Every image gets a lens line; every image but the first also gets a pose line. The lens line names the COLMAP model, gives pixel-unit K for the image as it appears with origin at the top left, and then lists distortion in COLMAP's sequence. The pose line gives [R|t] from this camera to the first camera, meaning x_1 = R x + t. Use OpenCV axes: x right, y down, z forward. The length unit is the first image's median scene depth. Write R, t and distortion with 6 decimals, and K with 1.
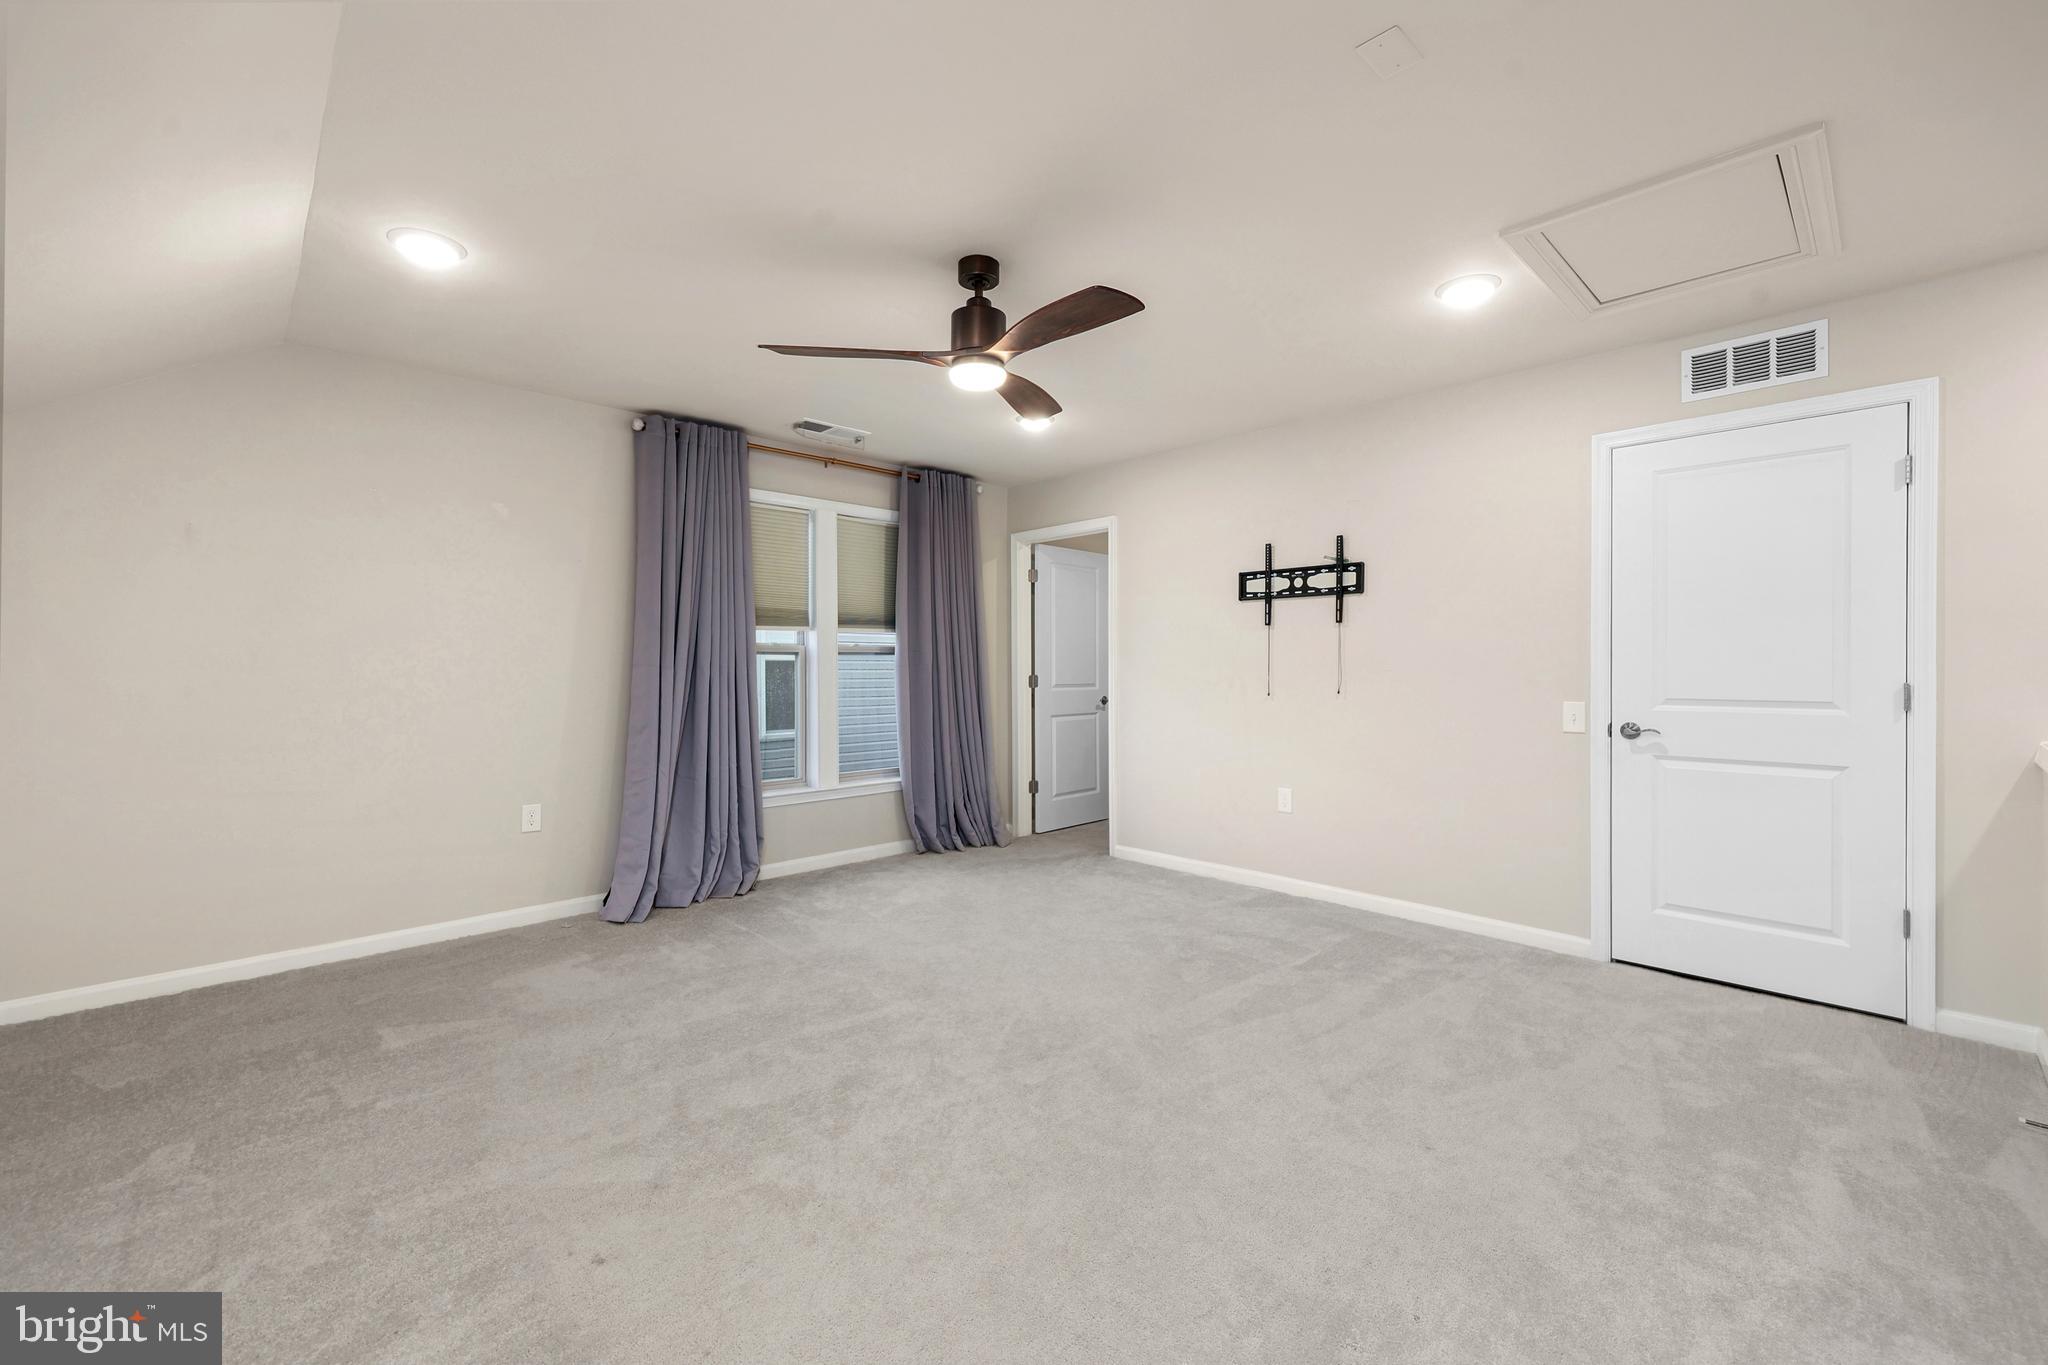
lens RADIAL K [[840.2, 0, 1018.5], [0, 840.2, 665.3], [0, 0, 1]] dist [-0.001220, -0.000127]
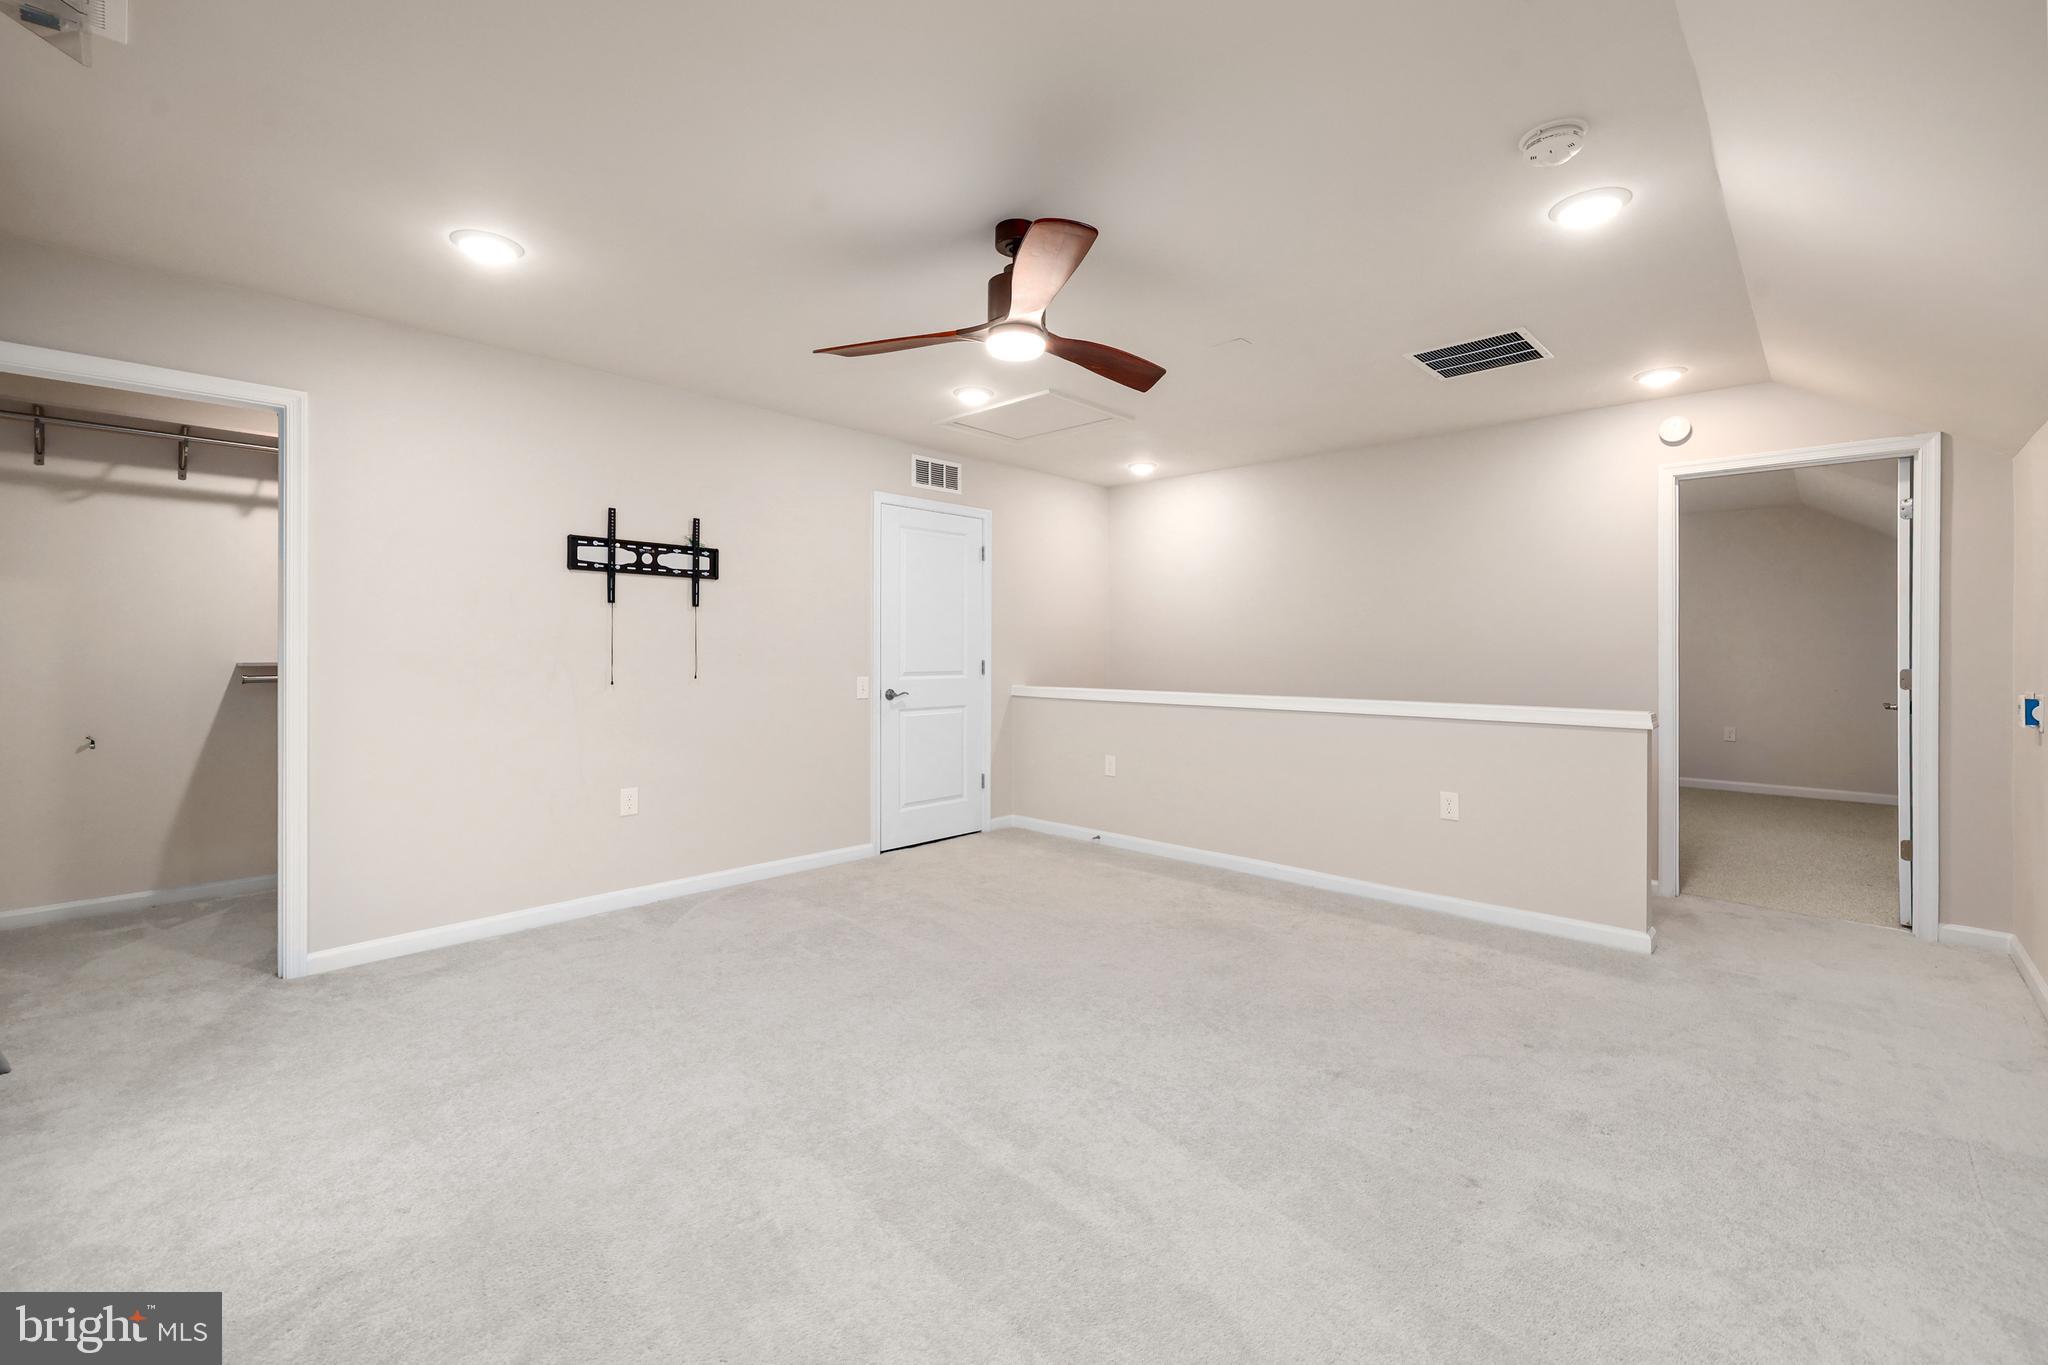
lens RADIAL K [[840.2, 0, 1018.5], [0, 840.2, 665.3], [0, 0, 1]] dist [-0.001220, -0.000127]
pose [[-0.045599, -0.001268, 0.998959, -0.610463], [0.009858, 0.999950, 0.001719, 0.020064], [-0.998911, 0.009926, -0.045584, 0.655822]]
